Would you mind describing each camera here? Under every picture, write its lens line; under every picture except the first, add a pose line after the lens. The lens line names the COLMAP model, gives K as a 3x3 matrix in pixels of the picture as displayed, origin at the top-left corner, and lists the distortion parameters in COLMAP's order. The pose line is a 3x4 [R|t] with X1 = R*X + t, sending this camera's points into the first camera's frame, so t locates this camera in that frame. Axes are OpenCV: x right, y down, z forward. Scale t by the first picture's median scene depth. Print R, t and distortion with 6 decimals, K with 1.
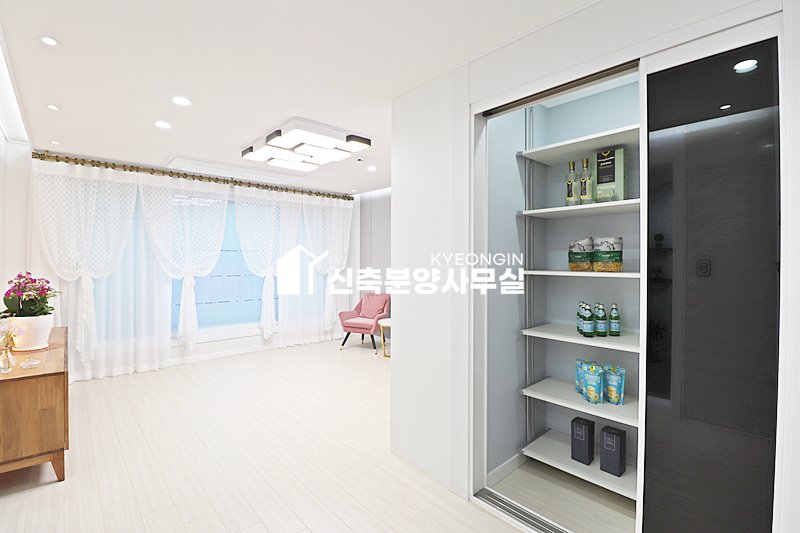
lens RADIAL K [[361.7, 0, 402.7], [0, 361.7, 261.5], [0, 0, 1]] dist [-0.036828, -0.000287]
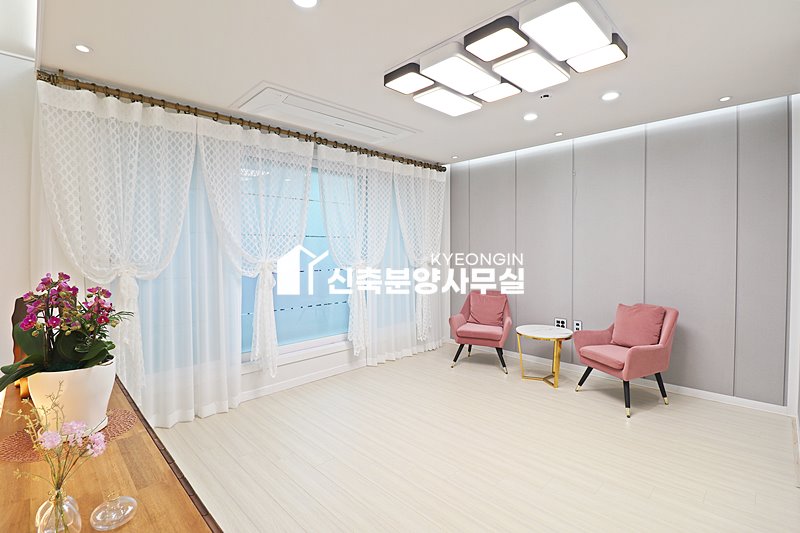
lens RADIAL K [[371.6, 0, 397.5], [0, 371.6, 258.9], [0, 0, 1]] dist [-0.026422, -0.000874]
pose [[0.999793, -0.007705, 0.018815, -0.390989], [0.007312, 0.999756, 0.020854, 0.001730], [-0.018971, -0.020712, 0.999605, 0.303712]]
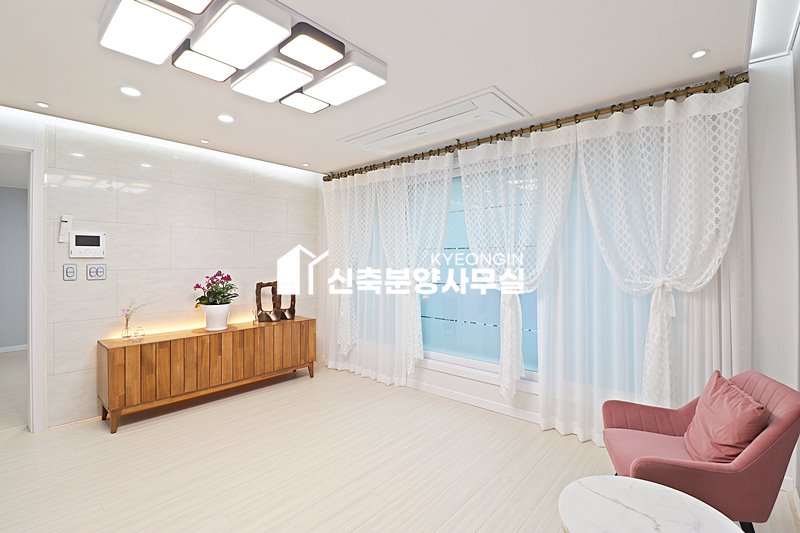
lens RADIAL K [[379.5, 0, 400.2], [0, 379.5, 256.9], [0, 0, 1]] dist [-0.041731, -0.000794]
pose [[0.049180, -0.000635, -0.998790, 0.275508], [0.005287, 0.999986, -0.000376, -0.016684], [0.998776, -0.005262, 0.049183, 1.016998]]
